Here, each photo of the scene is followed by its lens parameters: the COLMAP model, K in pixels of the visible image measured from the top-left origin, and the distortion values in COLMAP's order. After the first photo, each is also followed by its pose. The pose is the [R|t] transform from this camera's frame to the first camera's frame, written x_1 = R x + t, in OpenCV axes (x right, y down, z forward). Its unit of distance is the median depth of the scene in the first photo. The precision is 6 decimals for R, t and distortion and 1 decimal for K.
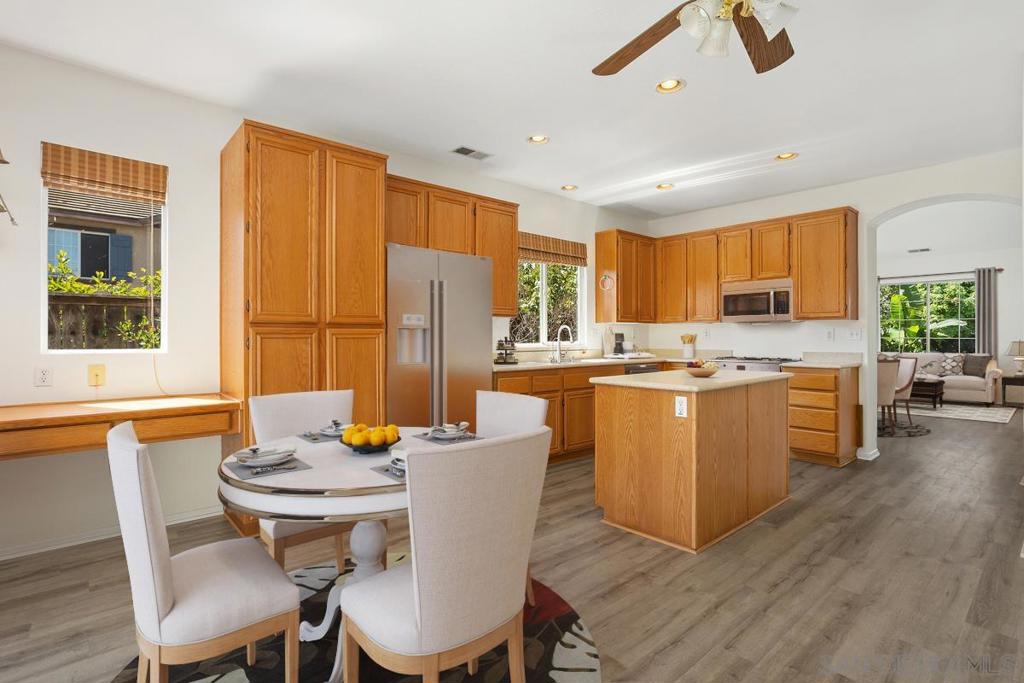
lens RADIAL K [[499.7, 0, 512.0], [0, 499.7, 341.5], [0, 0, 1]] dist [-0.016506, 0.026092]
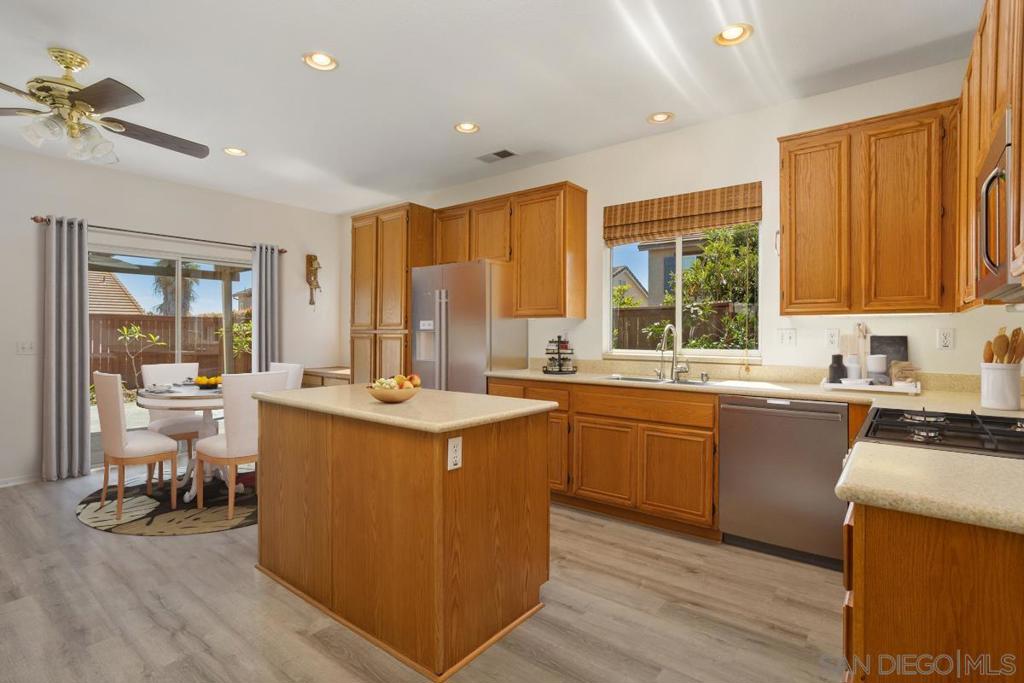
lens RADIAL K [[489.4, 0, 517.6], [0, 489.4, 340.4], [0, 0, 1]] dist [-0.038539, 0.024723]
pose [[0.178364, 0.018599, -0.983789, 1.412872], [-0.008242, 0.999814, 0.017408, -0.039427], [0.983930, 0.005004, 0.178484, 1.360835]]
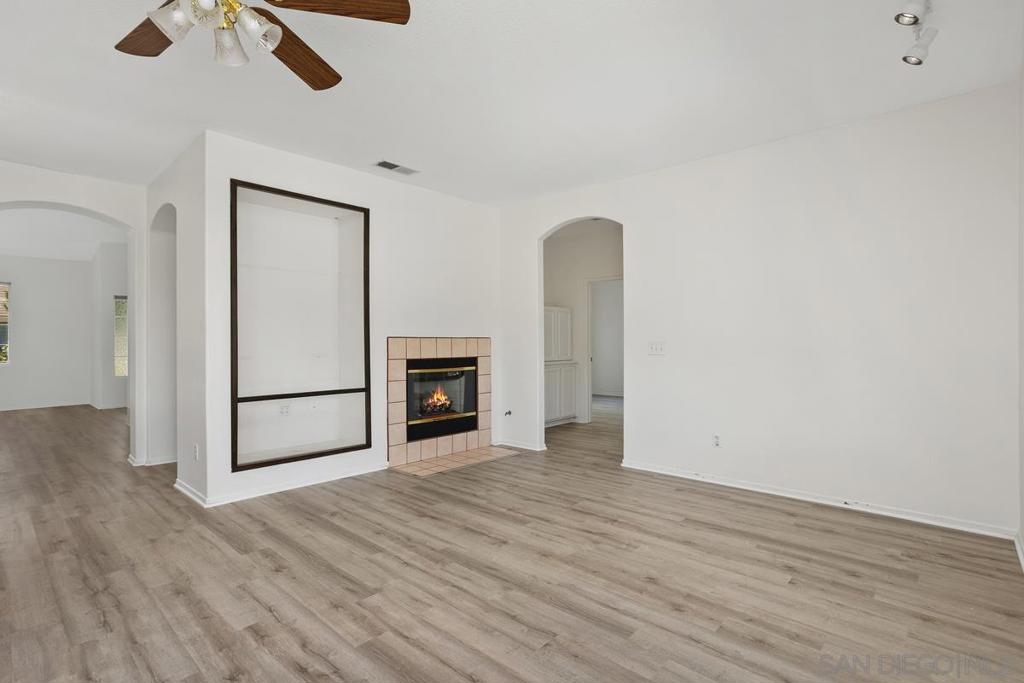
lens RADIAL K [[489.4, 0, 517.6], [0, 489.4, 340.4], [0, 0, 1]] dist [-0.038539, 0.024723]
pose [[-0.106103, 0.003340, 0.994350, -0.372743], [0.011057, 0.999936, -0.002179, -0.009861], [-0.994294, 0.010763, -0.106133, 0.309088]]
